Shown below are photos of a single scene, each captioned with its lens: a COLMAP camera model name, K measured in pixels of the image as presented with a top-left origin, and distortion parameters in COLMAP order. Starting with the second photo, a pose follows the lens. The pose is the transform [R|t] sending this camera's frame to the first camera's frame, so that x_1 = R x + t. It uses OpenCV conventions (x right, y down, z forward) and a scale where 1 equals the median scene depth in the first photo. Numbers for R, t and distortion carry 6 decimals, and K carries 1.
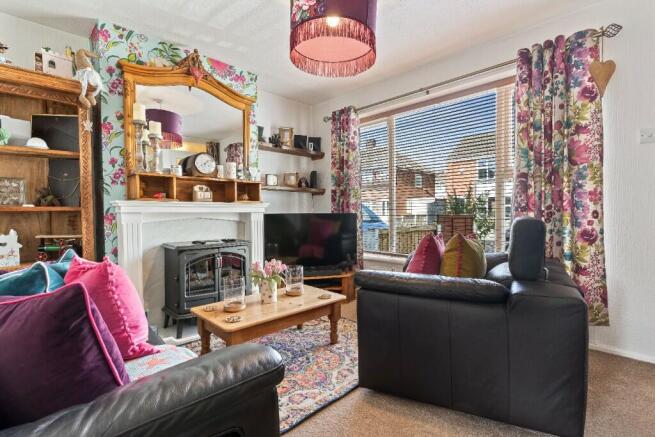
lens RADIAL K [[311.0, 0, 328.2], [0, 311.0, 219.1], [0, 0, 1]] dist [0.024057, 0.000483]
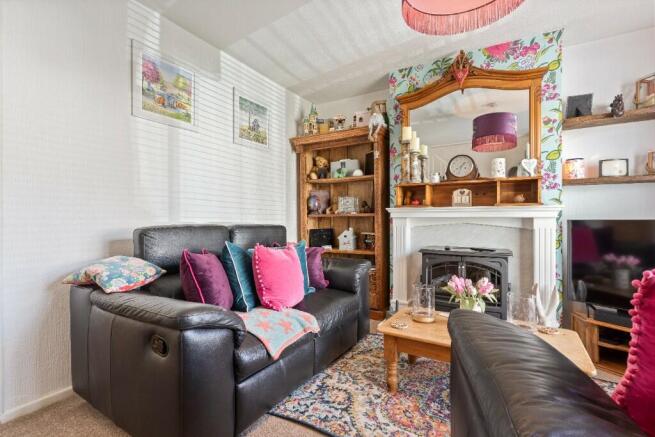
lens RADIAL K [[311.0, 0, 327.8], [0, 311.0, 217.2], [0, 0, 1]] dist [0.024057, 0.000483]
pose [[0.299617, 0.002442, -0.954056, 0.393067], [-0.017370, 0.999845, -0.002895, -0.012810], [0.953901, 0.017439, 0.299613, 0.325805]]
